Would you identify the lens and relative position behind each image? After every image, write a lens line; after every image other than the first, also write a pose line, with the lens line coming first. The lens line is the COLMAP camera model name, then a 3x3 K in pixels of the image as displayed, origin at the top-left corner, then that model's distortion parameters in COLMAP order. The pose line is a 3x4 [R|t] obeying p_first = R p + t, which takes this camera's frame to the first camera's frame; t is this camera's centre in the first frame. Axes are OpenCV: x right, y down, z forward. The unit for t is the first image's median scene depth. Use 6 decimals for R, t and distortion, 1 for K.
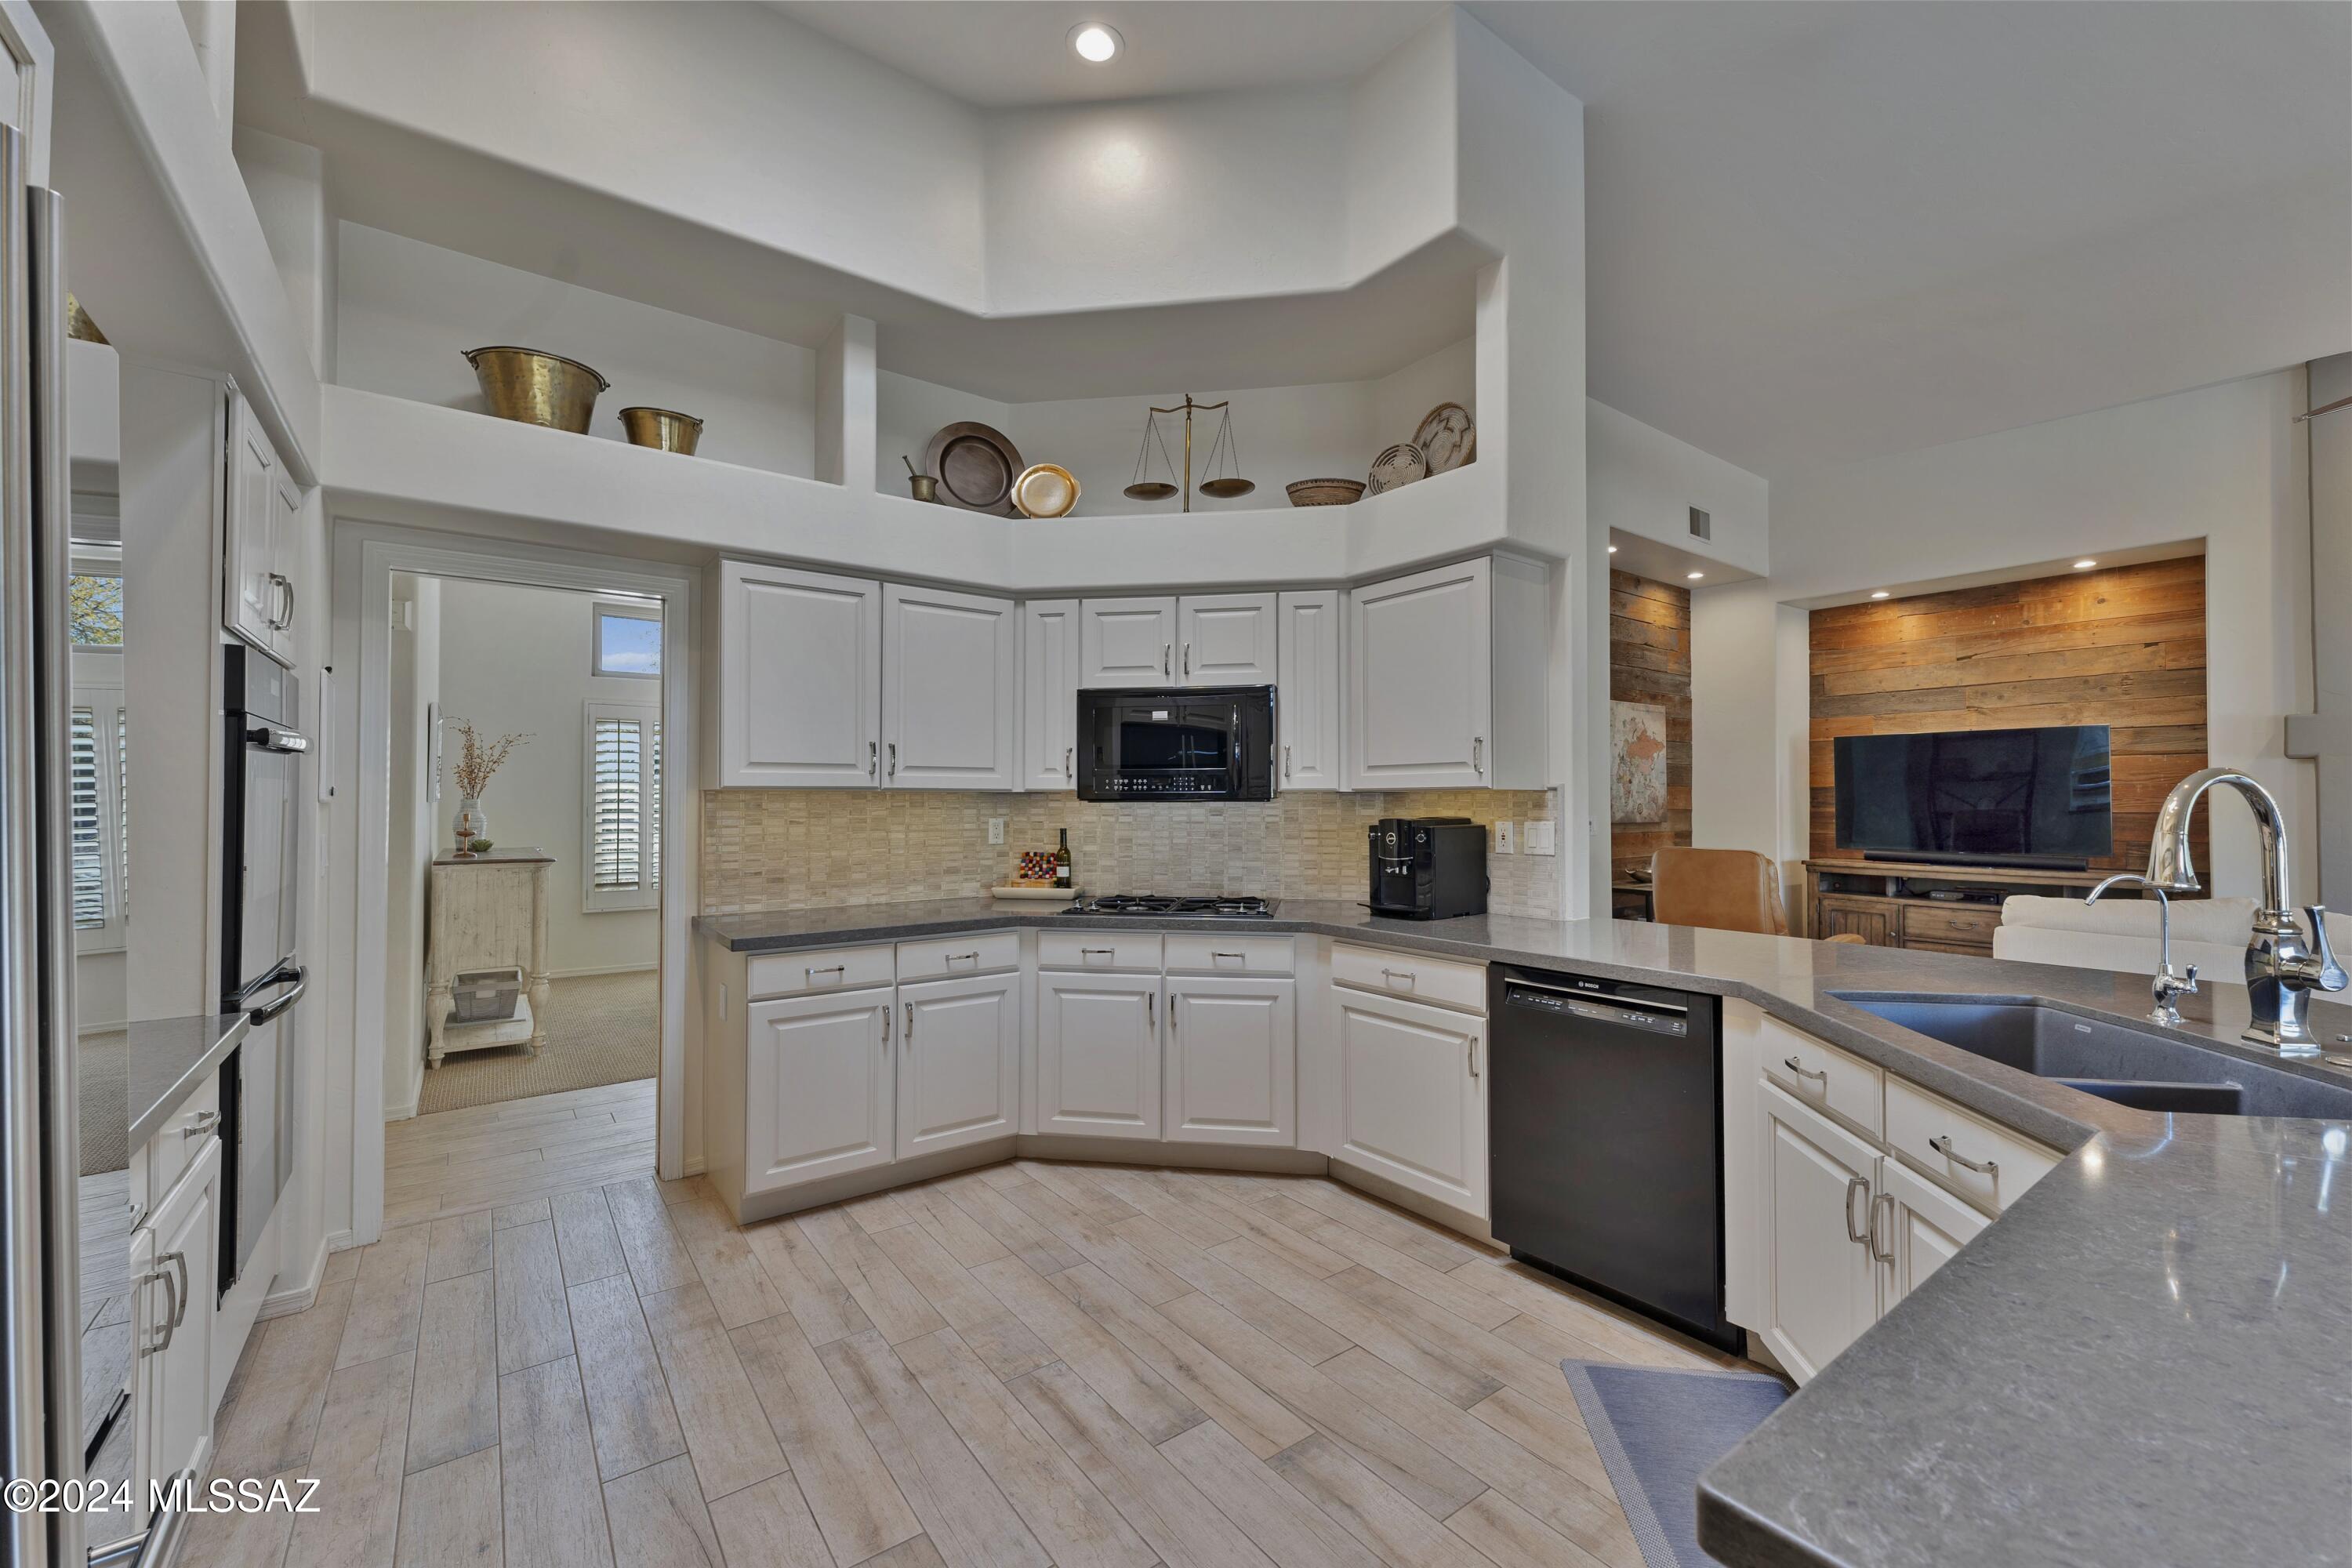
lens RADIAL K [[953.8, 0, 1176.5], [0, 953.8, 790.5], [0, 0, 1]] dist [0.002425, 0.000377]
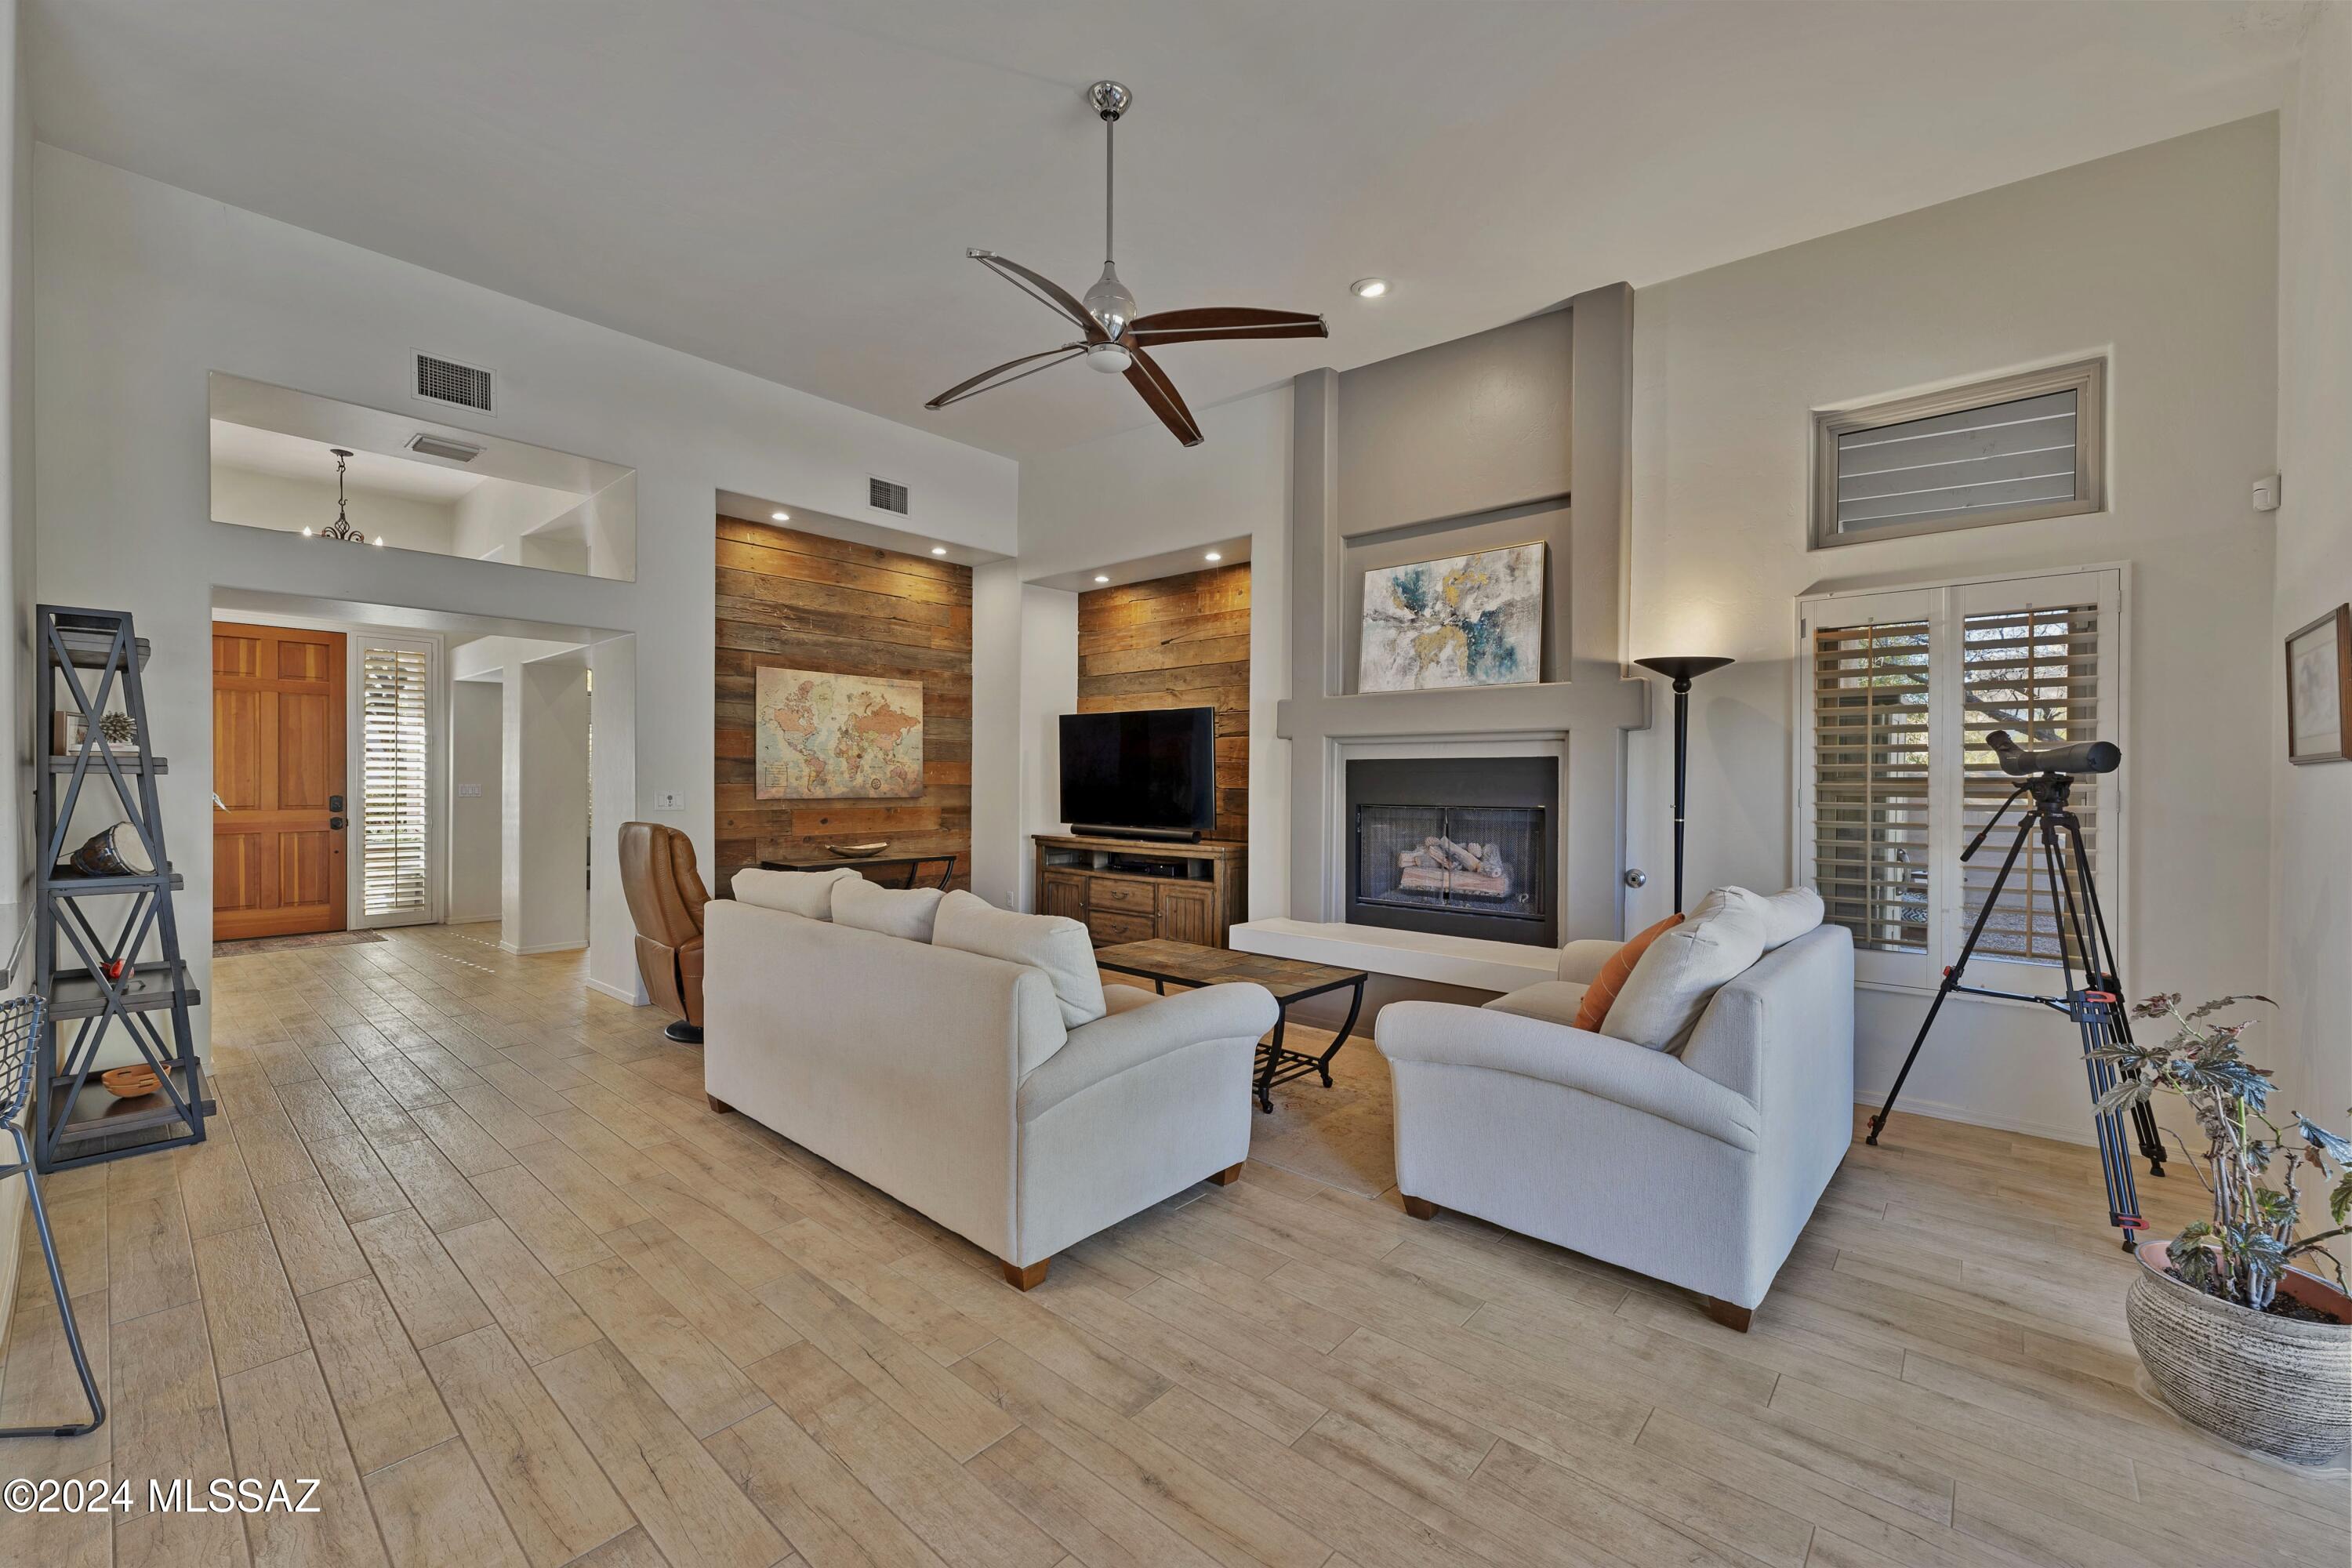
lens RADIAL K [[953.8, 0, 1169.7], [0, 953.8, 782.4], [0, 0, 1]] dist [0.002425, 0.000377]
pose [[0.979607, 0.005499, 0.200849, 0.586669], [-0.008657, 0.999852, 0.014845, 0.000083], [-0.200738, -0.016281, 0.979510, -0.032986]]
